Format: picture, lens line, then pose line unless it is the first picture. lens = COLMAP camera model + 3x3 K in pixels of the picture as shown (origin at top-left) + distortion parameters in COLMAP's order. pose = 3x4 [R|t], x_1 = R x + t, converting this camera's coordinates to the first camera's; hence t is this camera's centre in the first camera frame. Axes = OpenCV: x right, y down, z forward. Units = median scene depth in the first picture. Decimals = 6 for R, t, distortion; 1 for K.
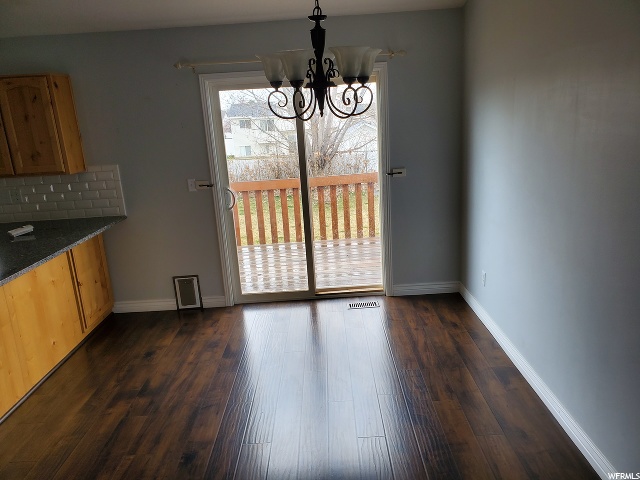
lens RADIAL K [[485.8, 0, 321.9], [0, 485.8, 241.0], [0, 0, 1]] dist [0.011678, 0.006262]
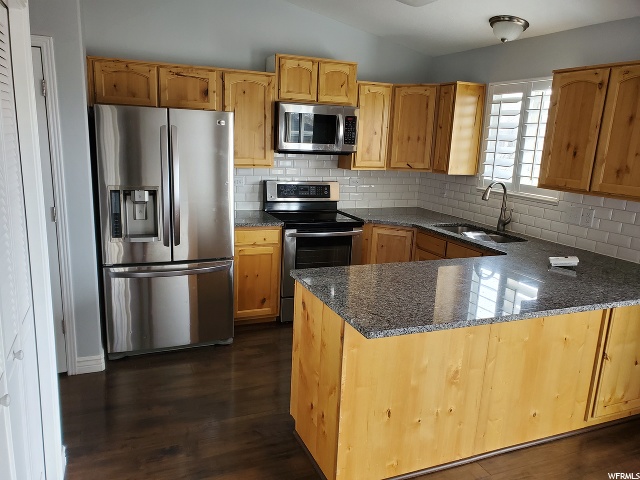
lens RADIAL K [[485.8, 0, 318.8], [0, 485.8, 245.9], [0, 0, 1]] dist [0.011678, 0.006262]
pose [[0.381558, 0.279152, -0.881185, -0.083500], [-0.310267, 0.936678, 0.162384, -0.047066], [0.870717, 0.211444, 0.444009, 0.302148]]
